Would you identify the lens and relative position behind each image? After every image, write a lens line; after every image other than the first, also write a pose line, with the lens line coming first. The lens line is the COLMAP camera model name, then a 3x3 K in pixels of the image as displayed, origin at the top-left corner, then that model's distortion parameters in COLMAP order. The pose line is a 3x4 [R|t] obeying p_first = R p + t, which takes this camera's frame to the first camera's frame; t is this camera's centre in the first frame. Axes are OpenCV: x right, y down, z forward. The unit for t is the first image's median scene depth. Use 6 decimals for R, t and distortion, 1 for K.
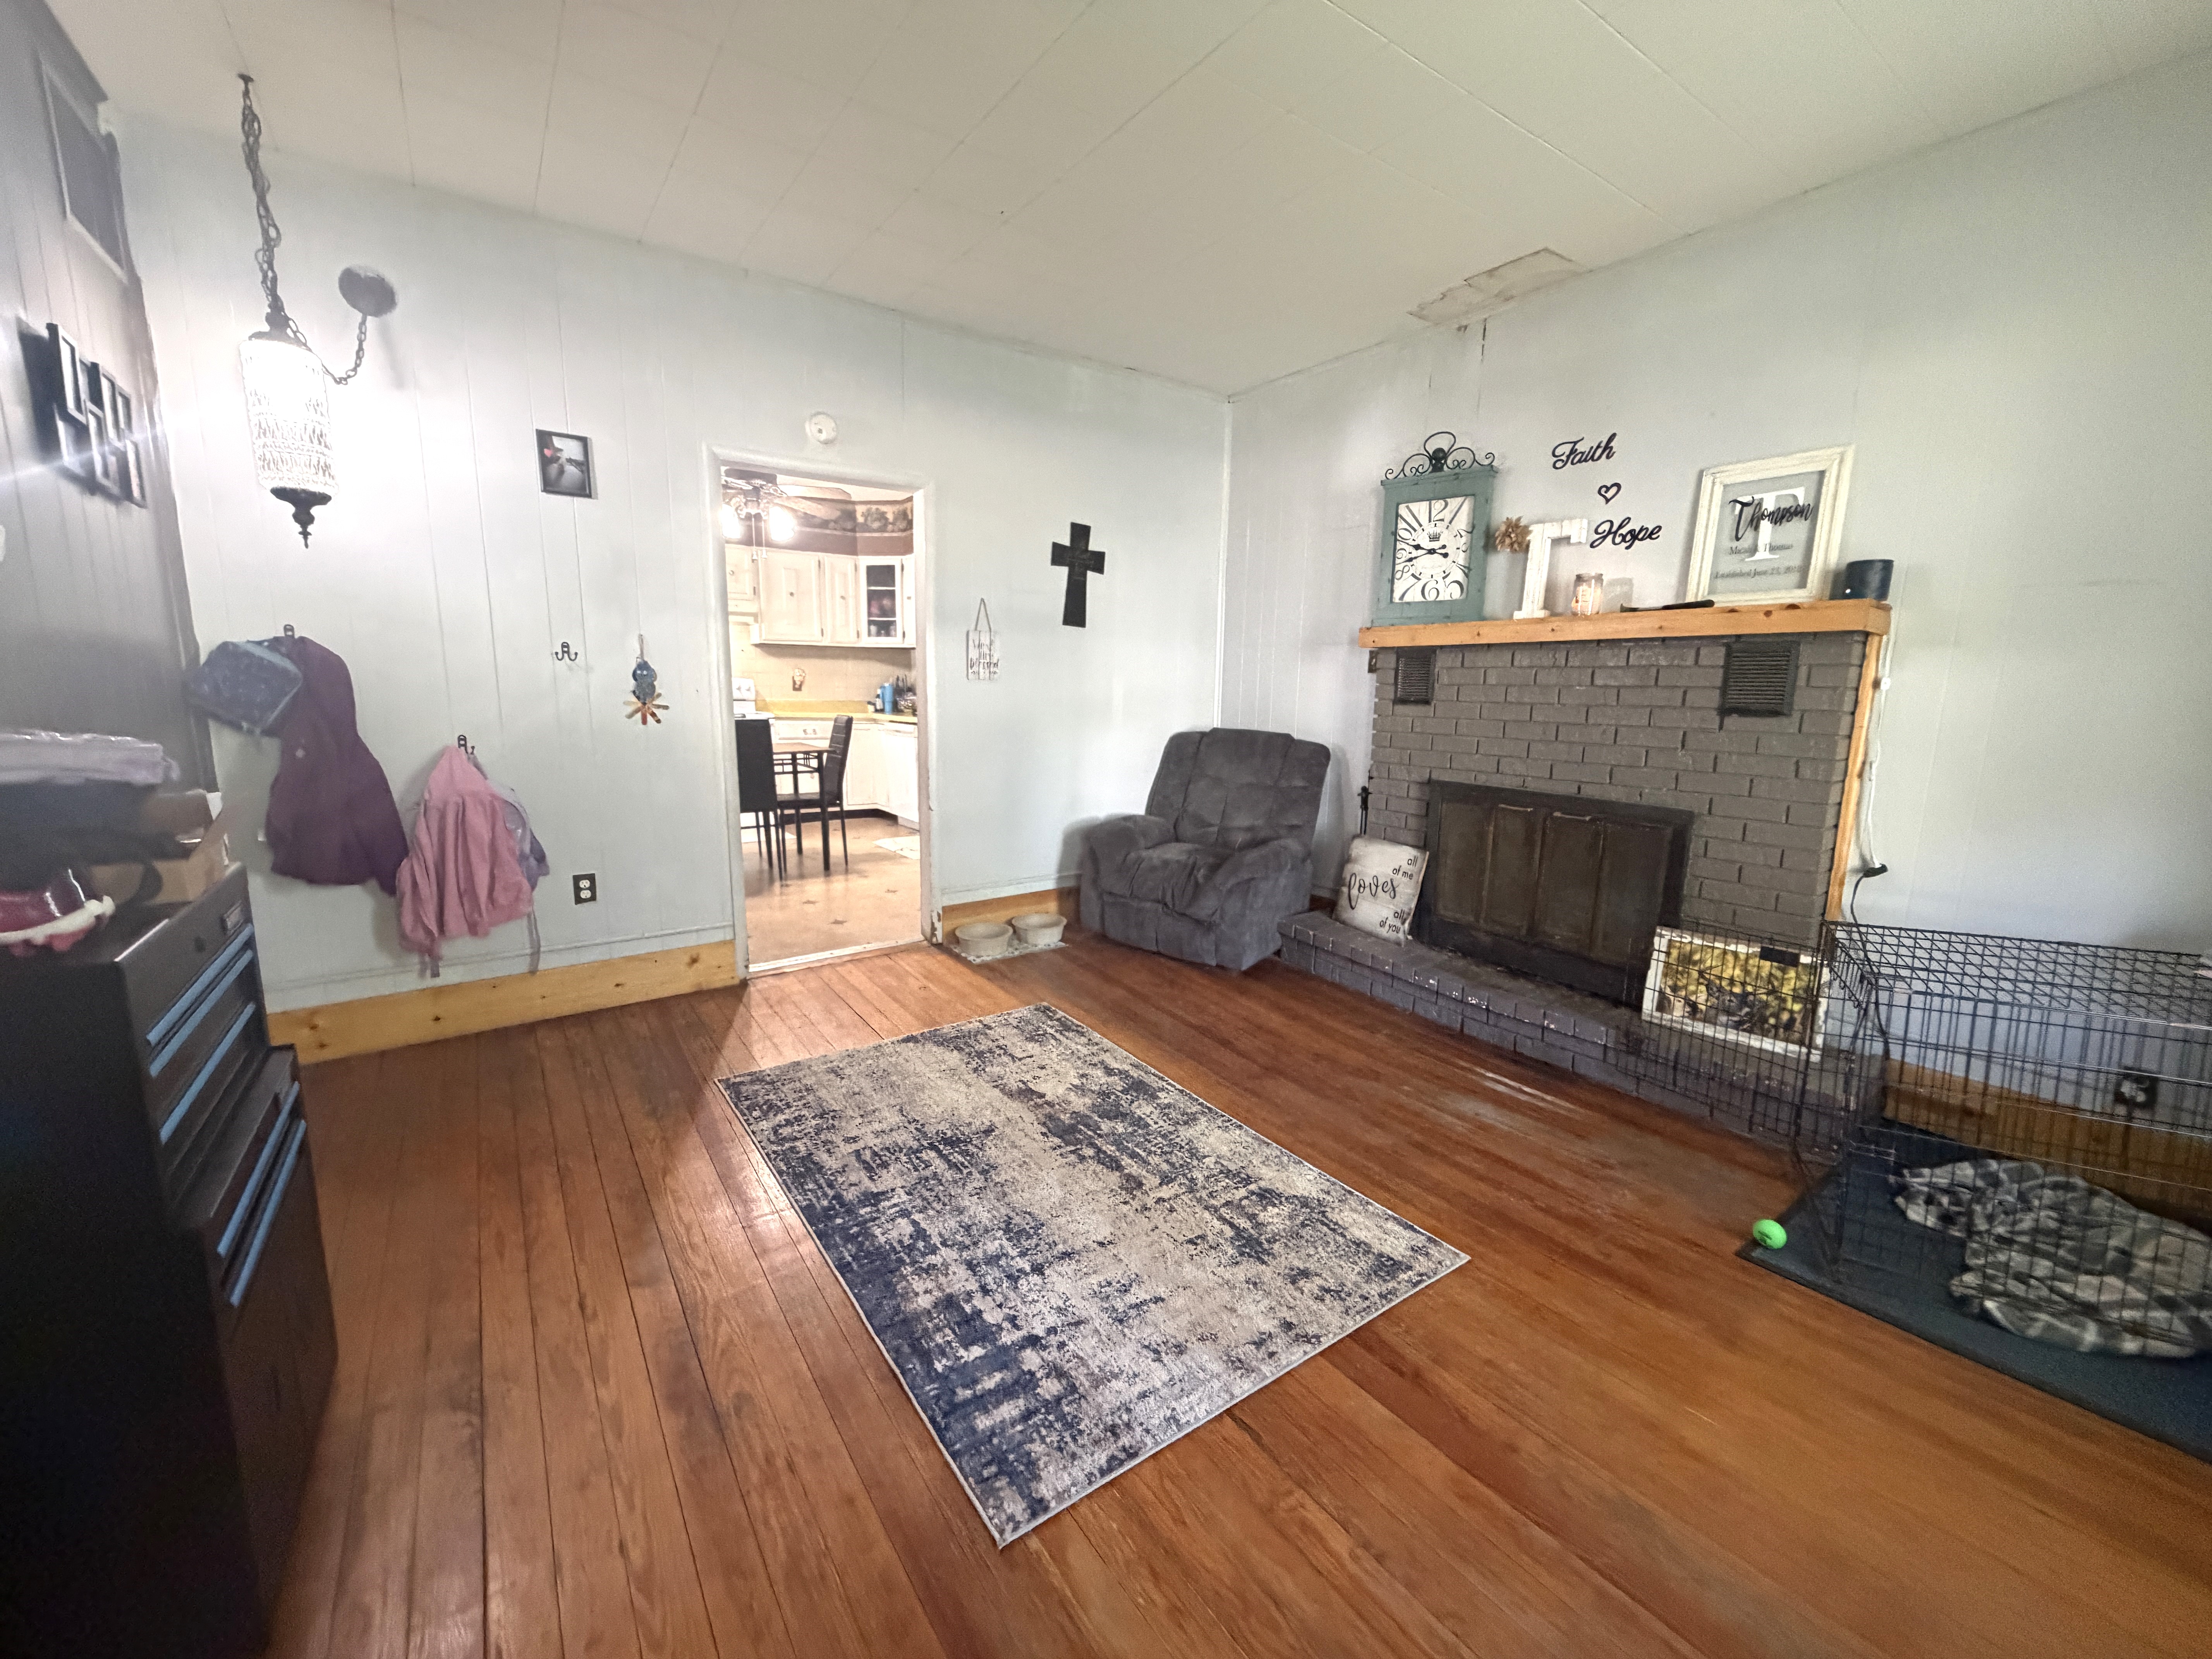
lens RADIAL K [[879.2, 0, 1099.6], [0, 879.2, 830.0], [0, 0, 1]] dist [-0.000383, 0.000169]
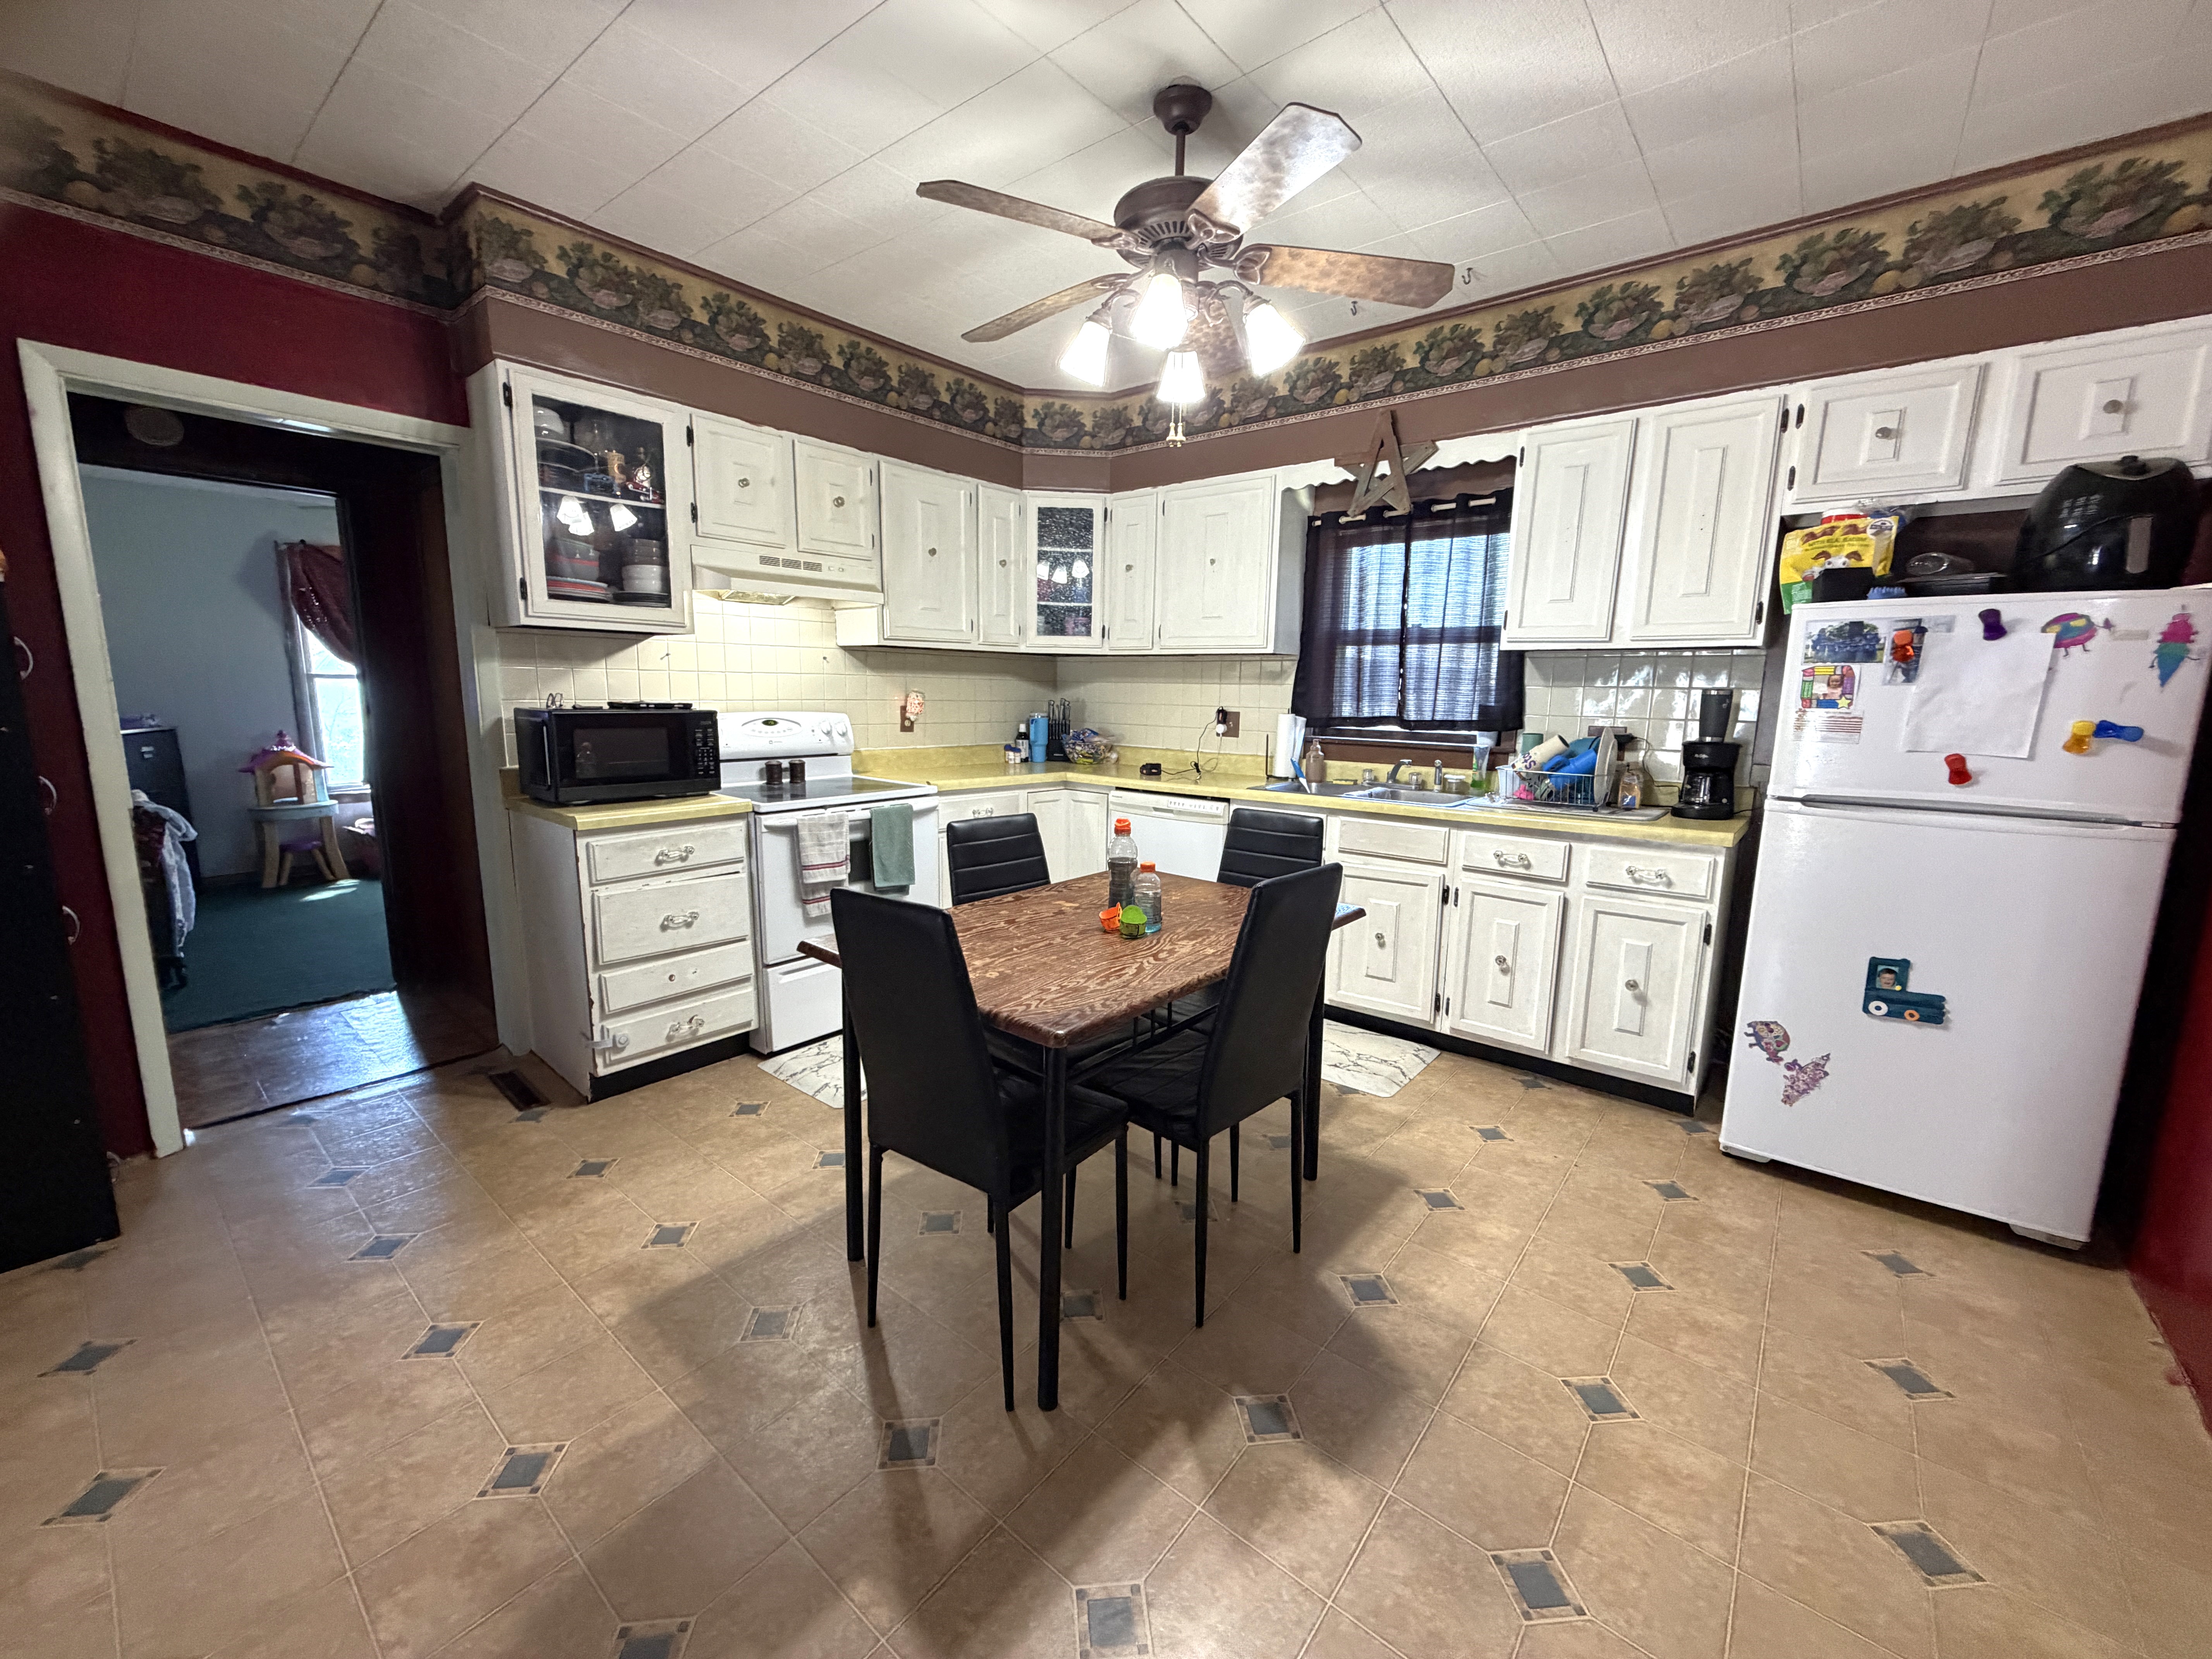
lens RADIAL K [[879.2, 0, 1099.6], [0, 879.2, 830.0], [0, 0, 1]] dist [-0.000383, 0.000169]
pose [[0.964653, -0.042124, 0.260134, -0.856738], [0.041111, 0.999111, 0.009338, -0.223384], [-0.260296, 0.001686, 0.965527, 1.010495]]
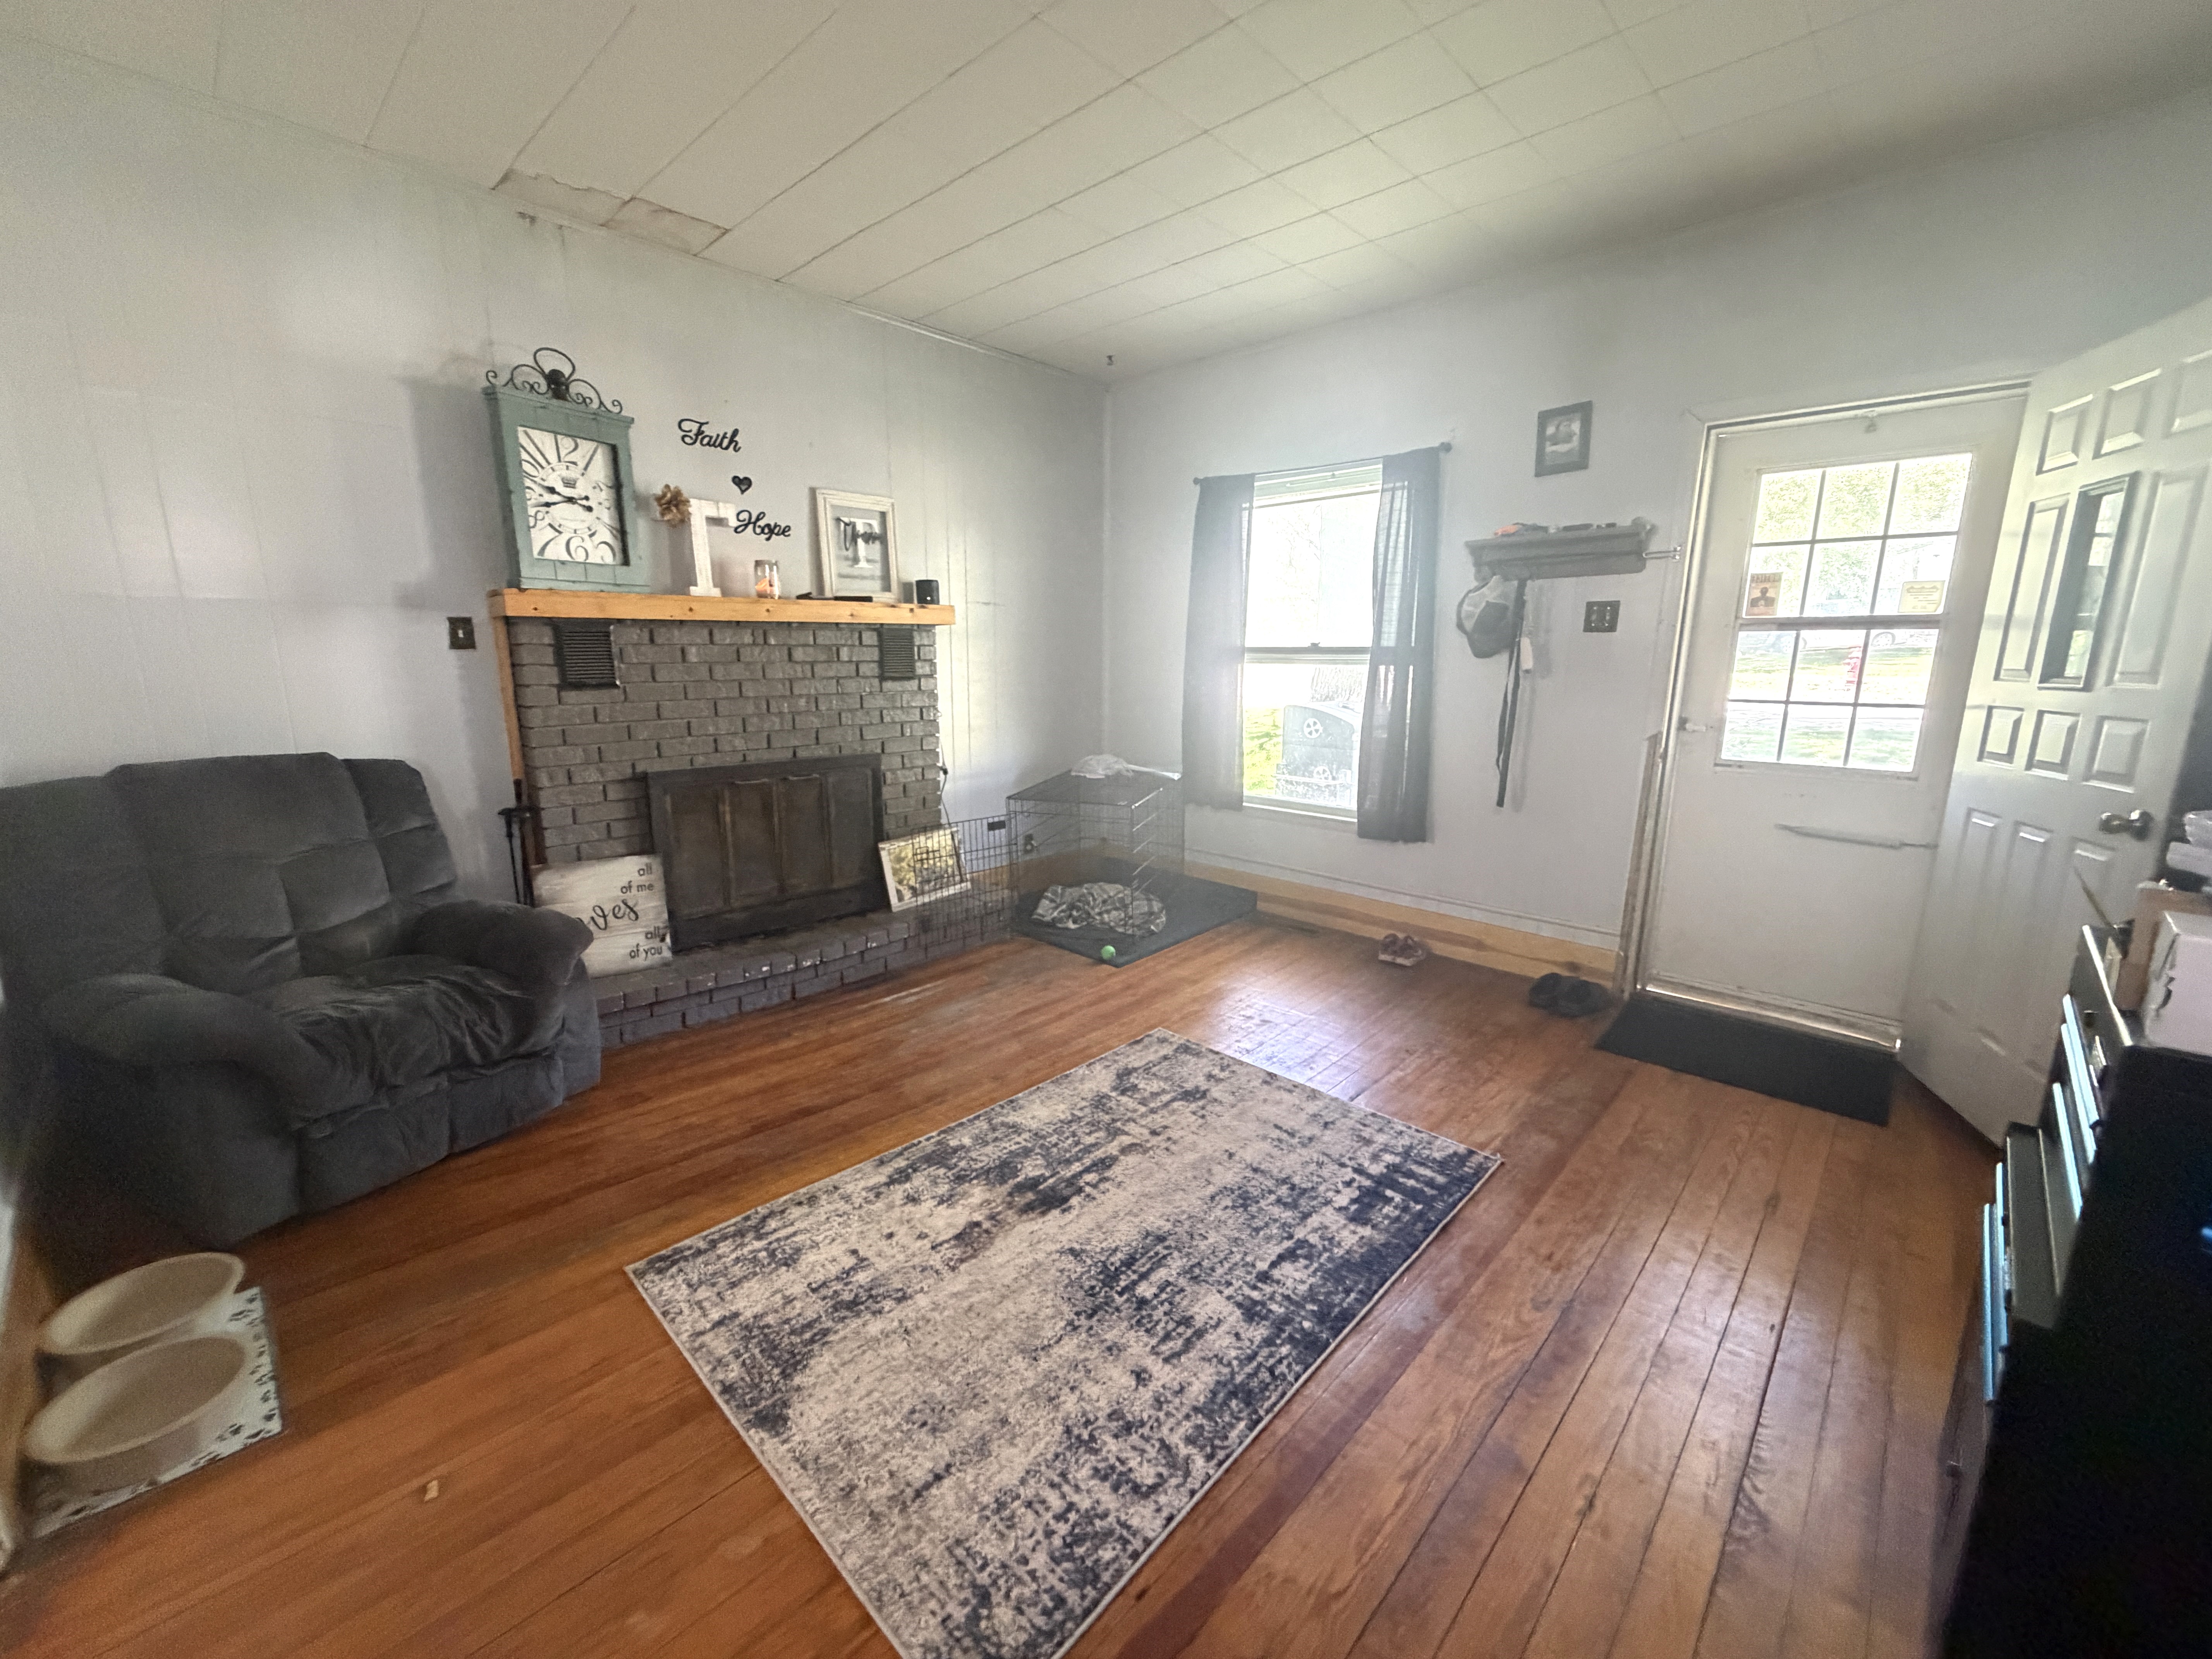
lens RADIAL K [[879.2, 0, 1099.6], [0, 879.2, 830.0], [0, 0, 1]] dist [-0.000383, 0.000169]
pose [[-0.191931, -0.214370, 0.957710, -0.607430], [0.156322, 0.956716, 0.245475, -0.160279], [-0.968879, 0.196826, -0.150113, 0.766485]]
